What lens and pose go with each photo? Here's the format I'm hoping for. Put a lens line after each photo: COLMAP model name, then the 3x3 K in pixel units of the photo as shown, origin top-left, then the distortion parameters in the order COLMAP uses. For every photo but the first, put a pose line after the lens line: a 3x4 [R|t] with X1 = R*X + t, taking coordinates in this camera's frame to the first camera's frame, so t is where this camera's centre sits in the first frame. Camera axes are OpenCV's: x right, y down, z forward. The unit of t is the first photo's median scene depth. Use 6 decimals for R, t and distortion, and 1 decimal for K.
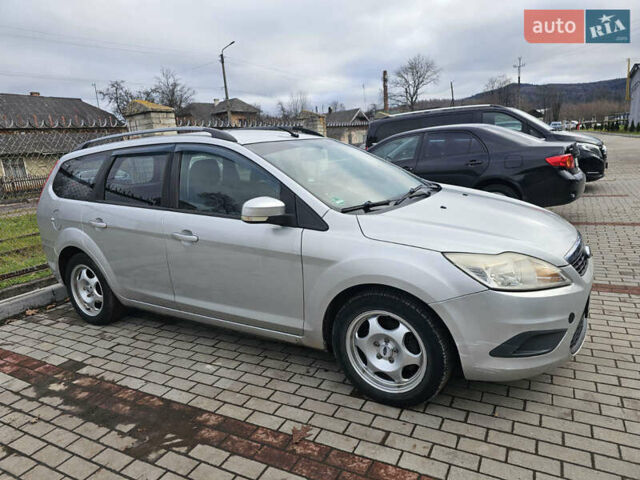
lens RADIAL K [[426.4, 0, 320.8], [0, 426.4, 242.0], [0, 0, 1]] dist [0.052086, -0.034985]
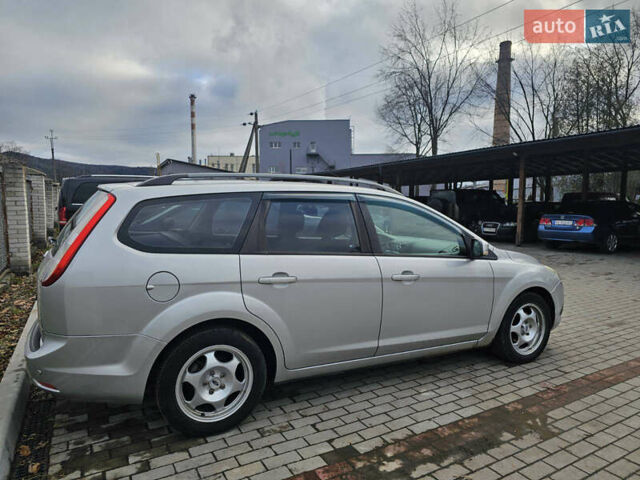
lens RADIAL K [[426.4, 0, 321.6], [0, 426.4, 240.1], [0, 0, 1]] dist [0.052086, -0.034985]
pose [[0.516996, 0.007435, 0.855955, -1.515694], [0.140692, 0.985625, -0.093539, -0.037206], [-0.844346, 0.168785, 0.508518, 0.674079]]
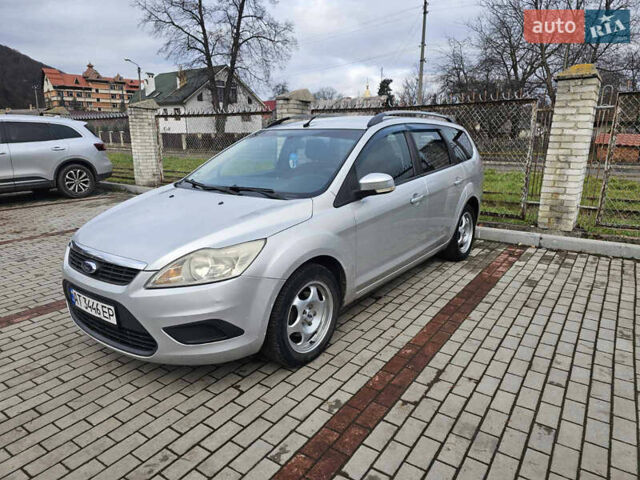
lens RADIAL K [[426.4, 0, 320.6], [0, 426.4, 243.4], [0, 0, 1]] dist [0.052086, -0.034985]
pose [[-0.111017, 0.321427, -0.940404, 1.418562], [-0.205697, 0.918332, 0.338166, -0.454492], [0.972298, 0.230981, -0.035834, 1.482613]]
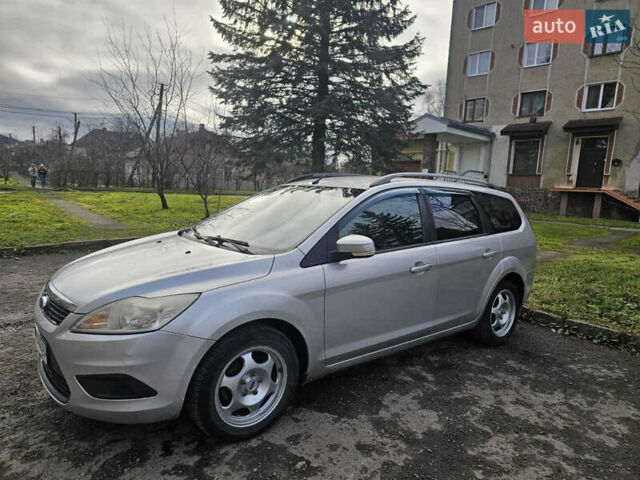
lens RADIAL K [[426.4, 0, 322.5], [0, 426.4, 240.3], [0, 0, 1]] dist [0.052086, -0.034985]
pose [[-0.337439, 0.163633, -0.927016, 1.263370], [-0.232094, 0.939913, 0.250393, -0.502113], [0.912287, 0.299648, -0.279185, 1.768189]]
